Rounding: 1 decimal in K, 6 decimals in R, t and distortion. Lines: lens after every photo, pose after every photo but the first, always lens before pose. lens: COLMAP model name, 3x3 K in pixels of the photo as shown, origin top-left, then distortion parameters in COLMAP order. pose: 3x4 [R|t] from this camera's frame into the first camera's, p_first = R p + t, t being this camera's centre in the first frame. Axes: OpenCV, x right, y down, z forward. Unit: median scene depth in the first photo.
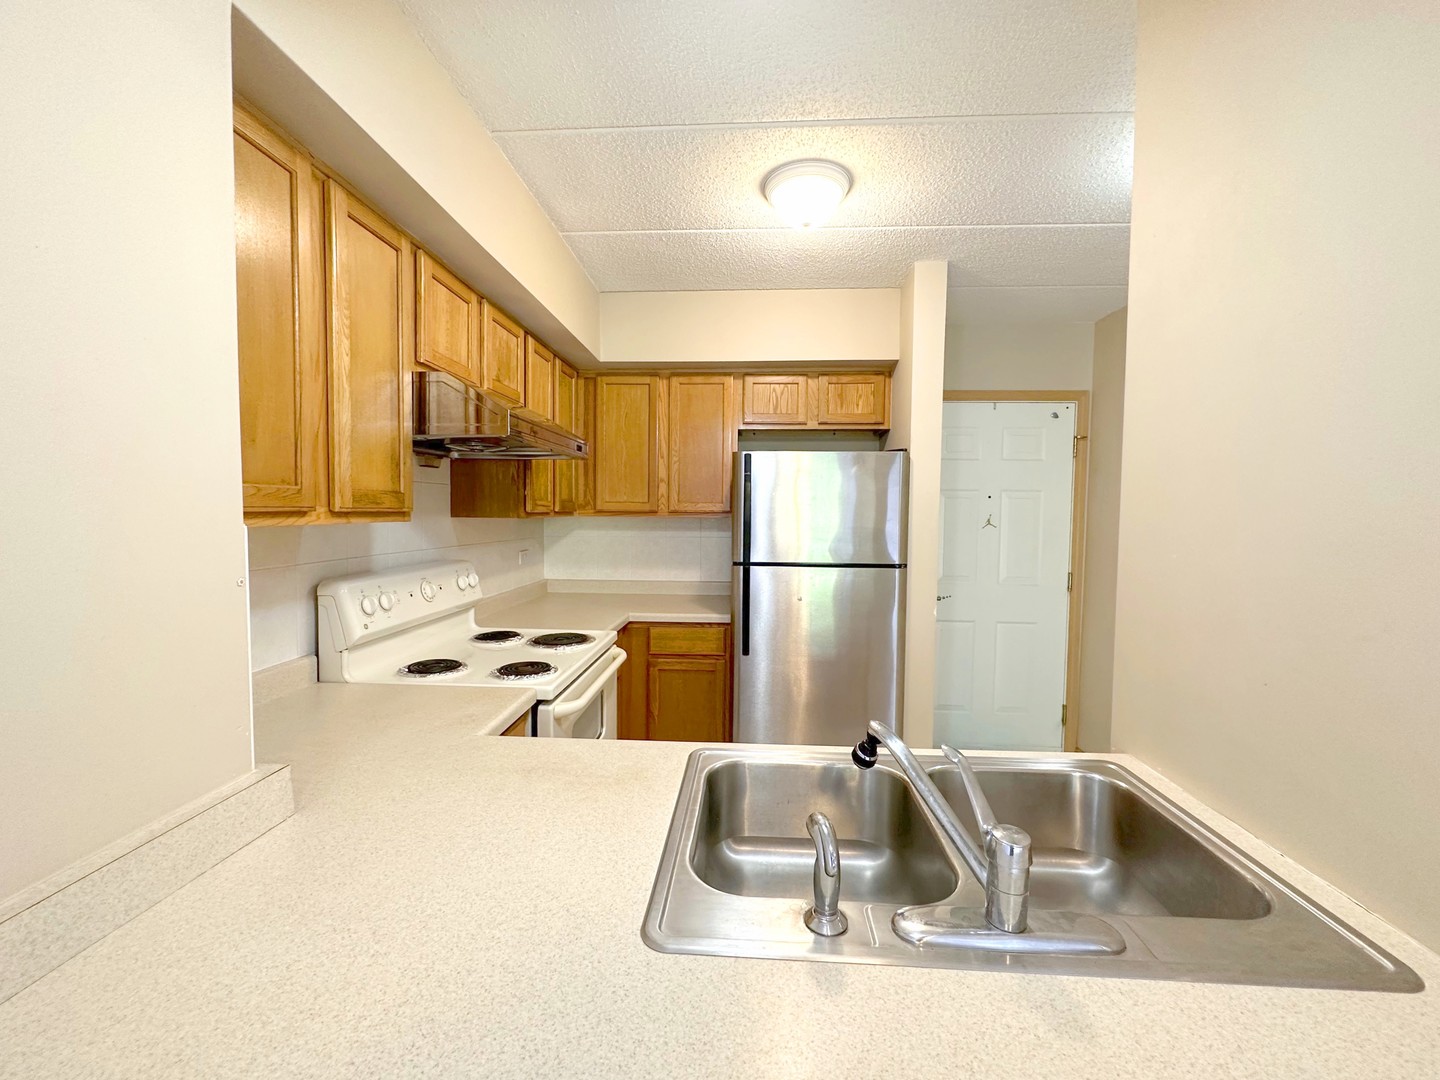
lens RADIAL K [[576.5, 0, 720.0], [0, 576.5, 540.0], [0, 0, 1]] dist [-0.000413, -0.000038]
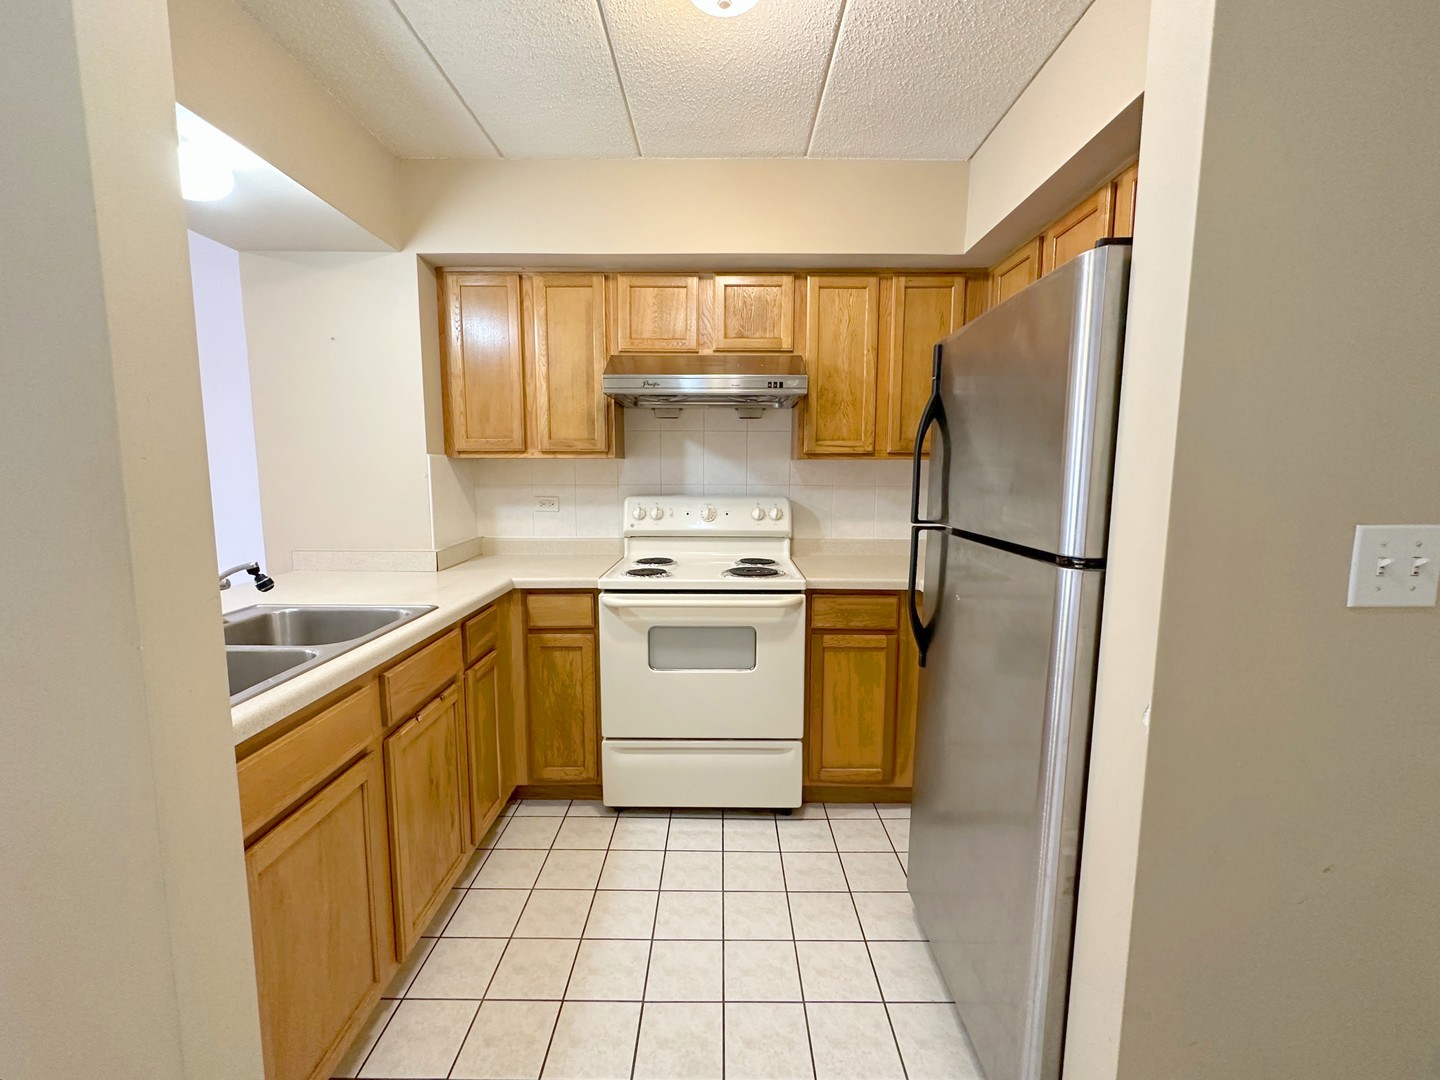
lens RADIAL K [[576.5, 0, 720.0], [0, 576.5, 540.0], [0, 0, 1]] dist [-0.000413, -0.000038]
pose [[0.053672, 0.107718, -0.992732, 0.999798], [-0.054552, 0.992996, 0.104798, 0.008526], [0.997067, 0.048531, 0.059172, 1.150212]]
